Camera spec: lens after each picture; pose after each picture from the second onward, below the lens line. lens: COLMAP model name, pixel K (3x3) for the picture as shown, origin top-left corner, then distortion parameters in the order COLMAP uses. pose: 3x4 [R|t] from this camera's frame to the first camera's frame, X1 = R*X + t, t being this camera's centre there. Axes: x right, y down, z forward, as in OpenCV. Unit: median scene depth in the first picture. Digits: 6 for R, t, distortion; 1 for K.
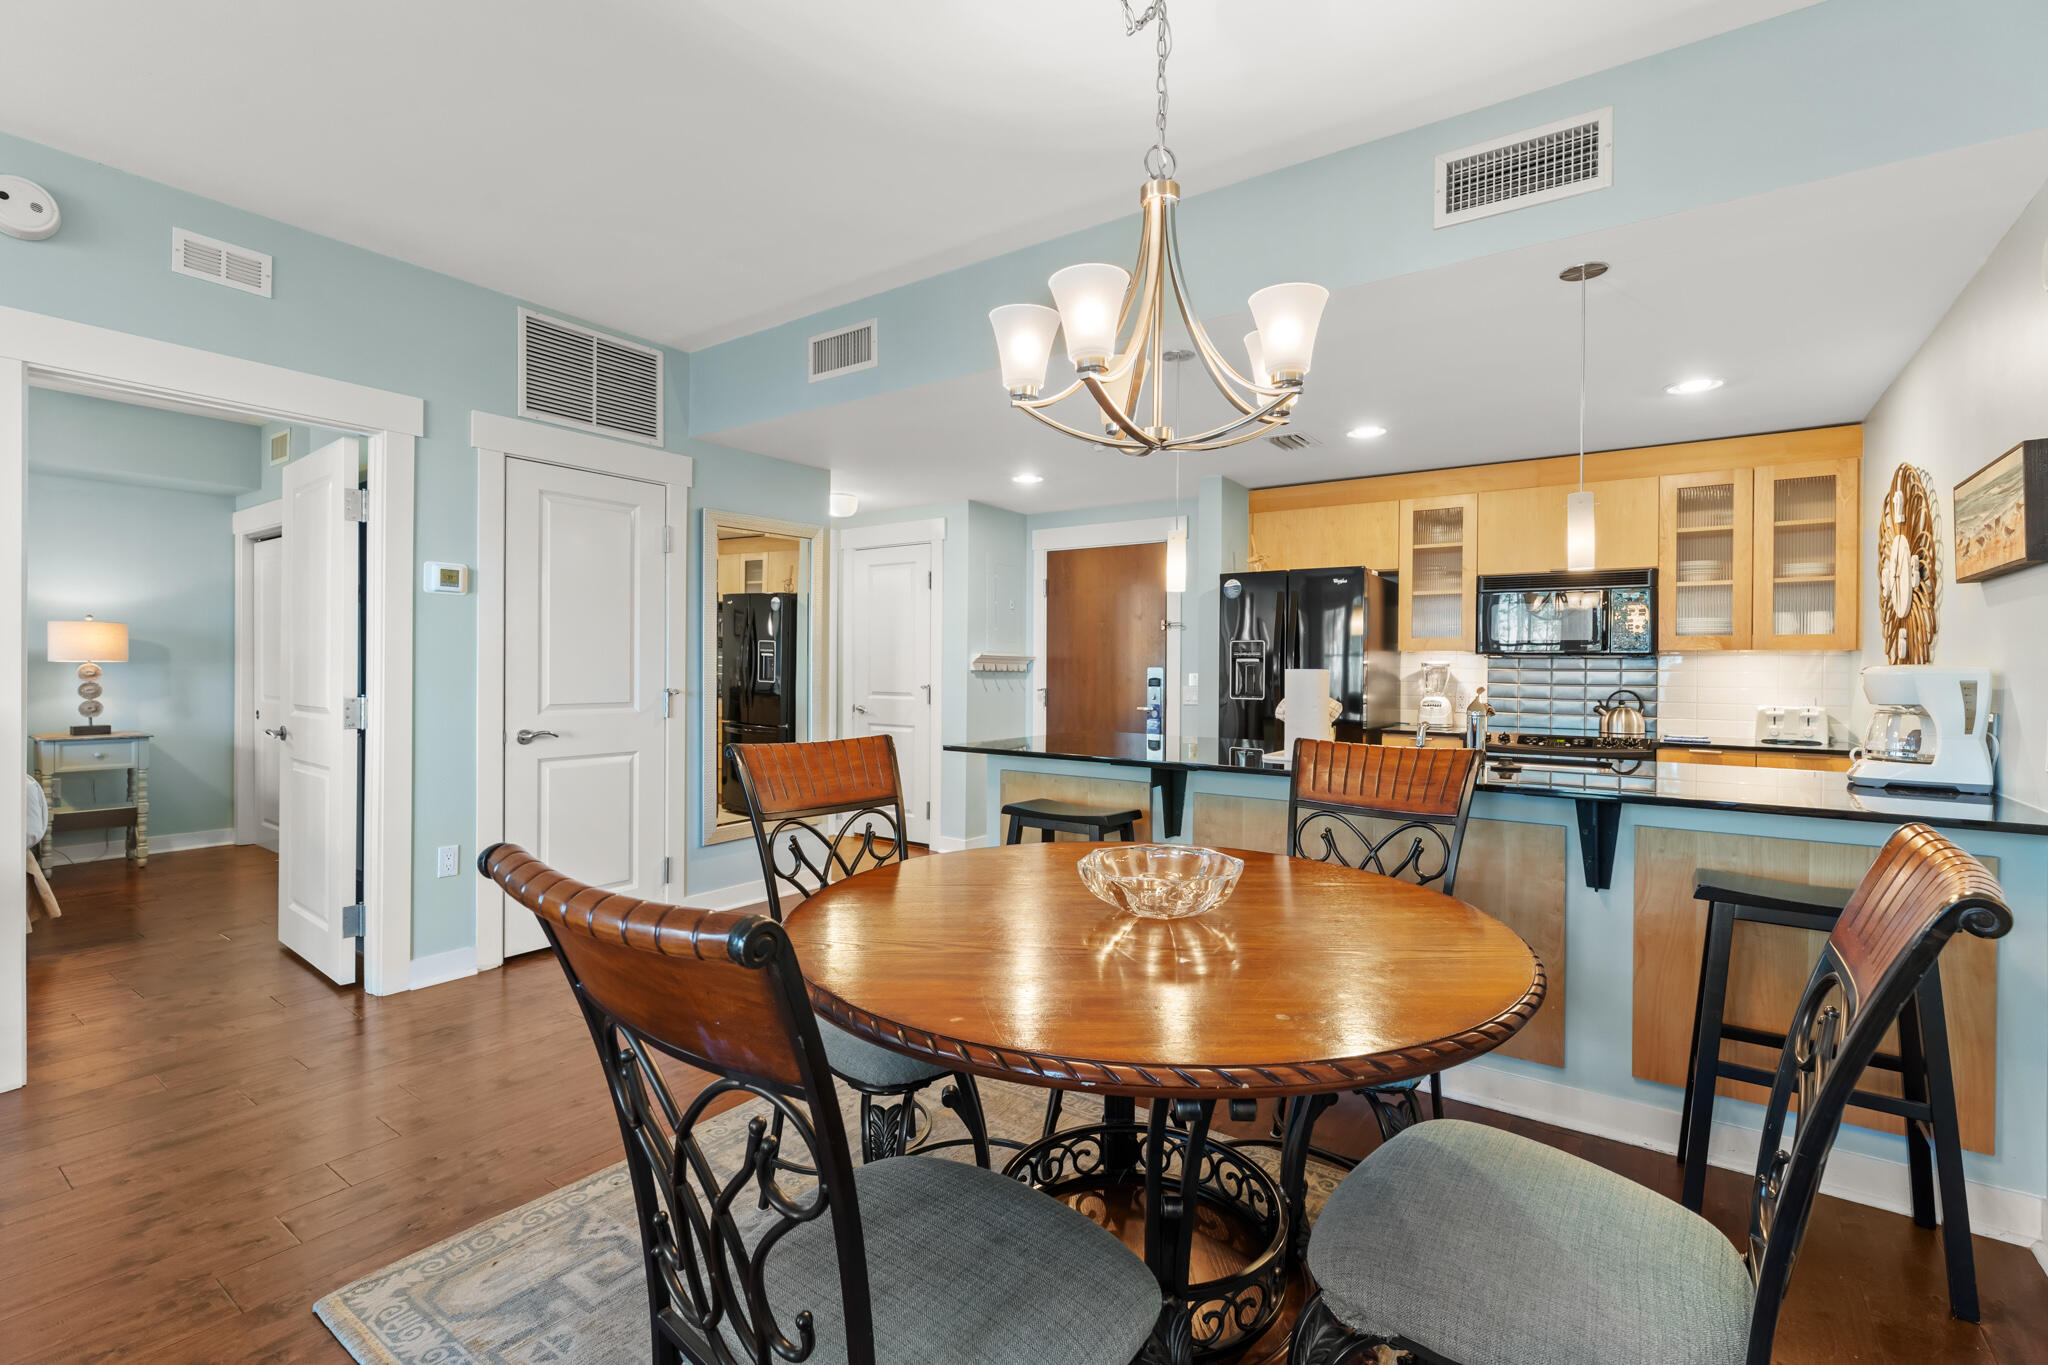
lens RADIAL K [[886.9, 0, 1029.6], [0, 886.9, 669.6], [0, 0, 1]] dist [-0.002805, 0.000682]
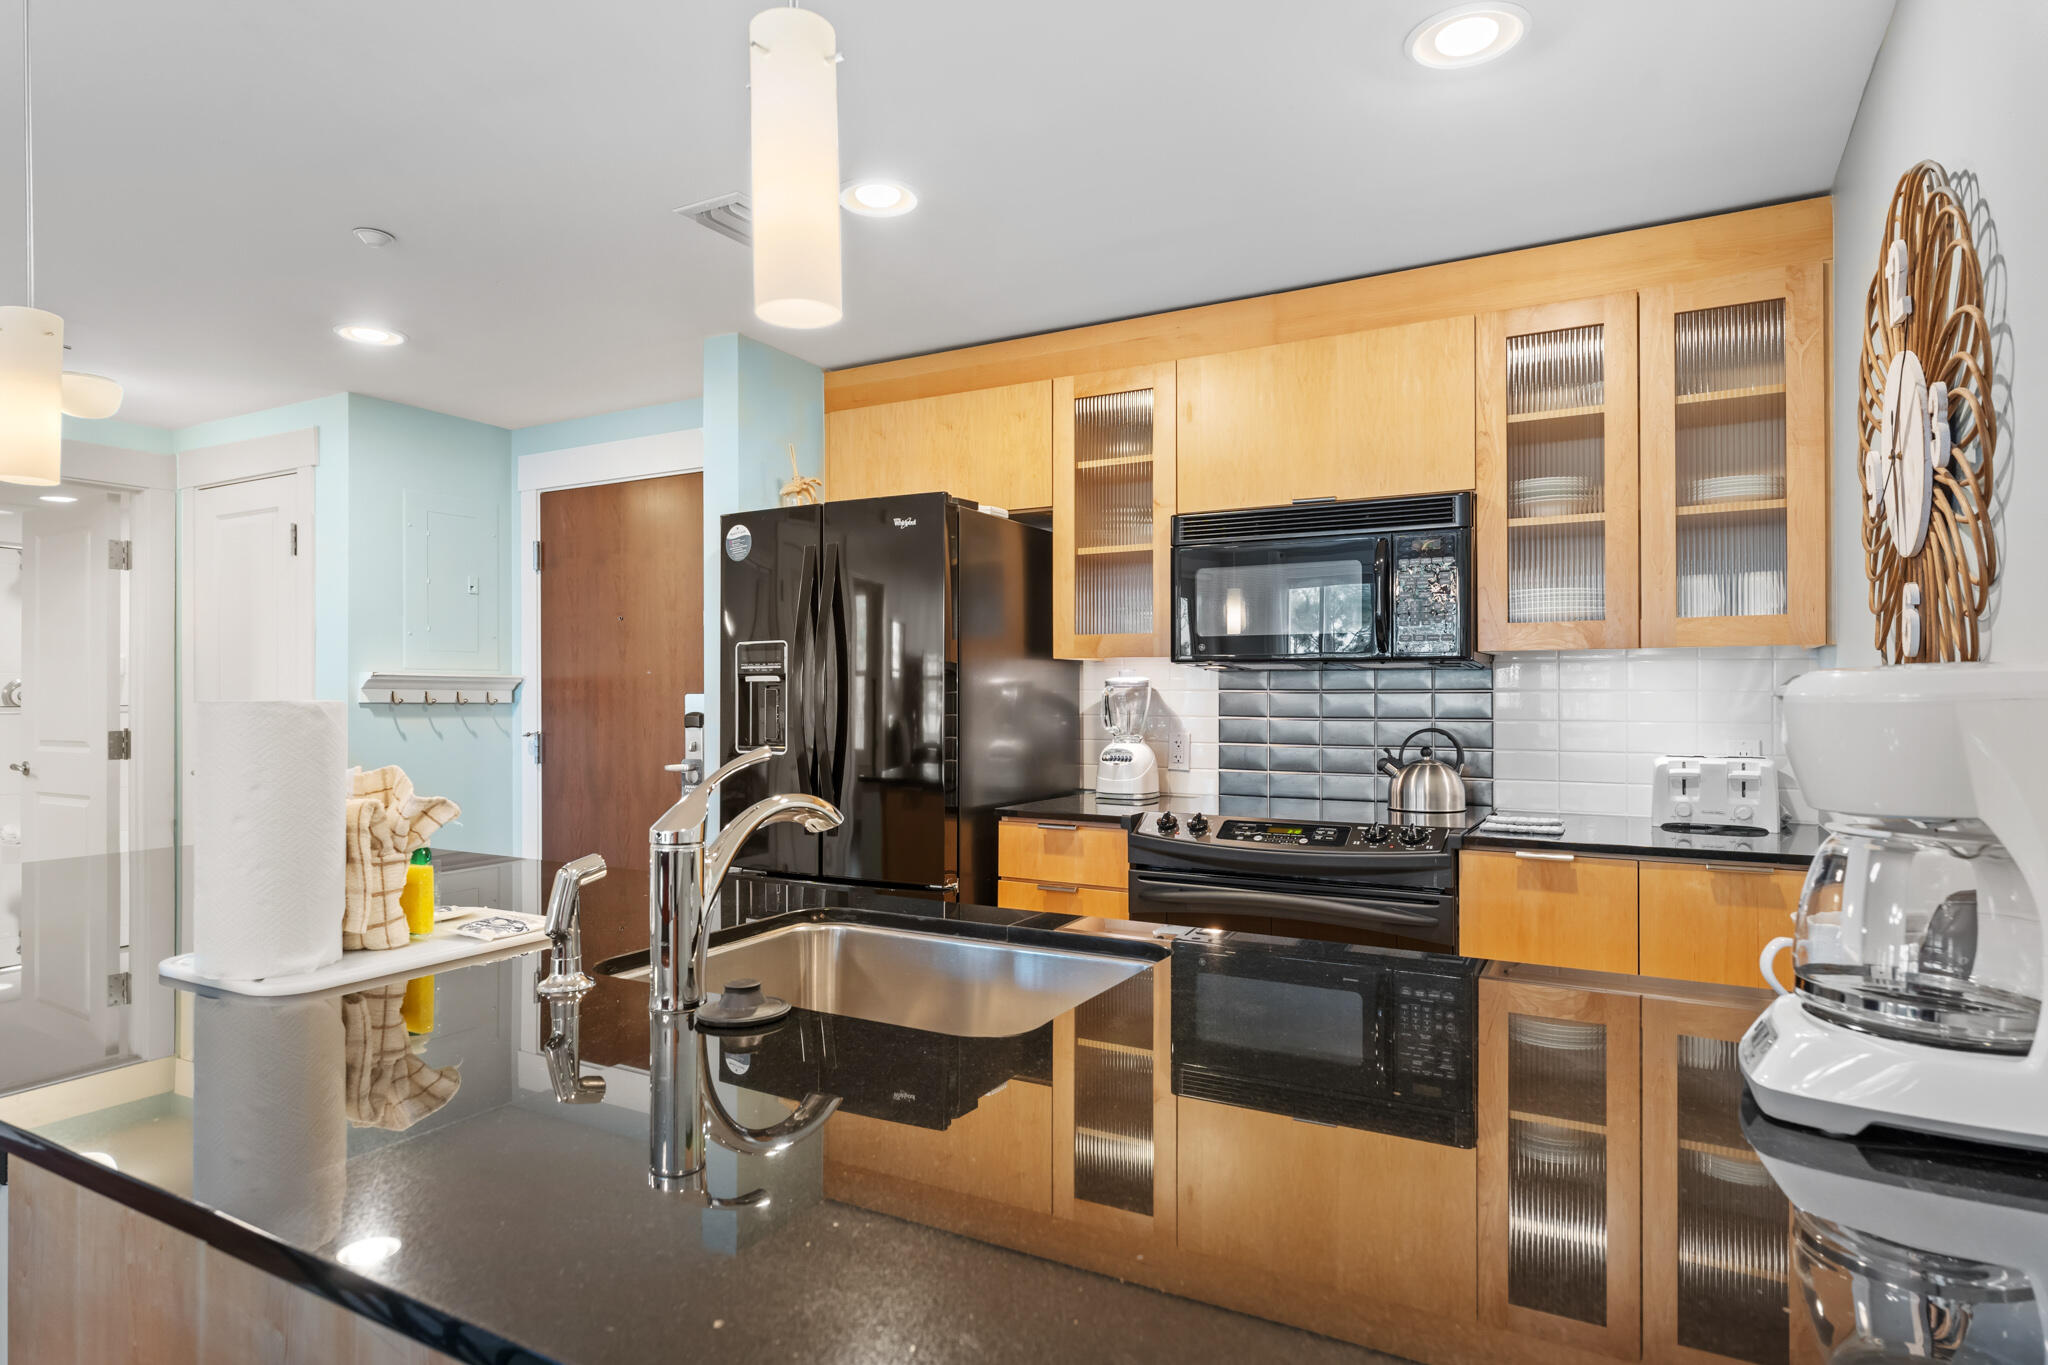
lens RADIAL K [[1088.7, 0, 1042.9], [0, 1088.7, 687.7], [0, 0, 1]] dist [0.005976, -0.000064]
pose [[0.994224, -0.010073, 0.106855, 0.400764], [0.010783, 0.999923, -0.006068, 0.000243], [-0.106785, 0.007185, 0.994256, 0.406717]]
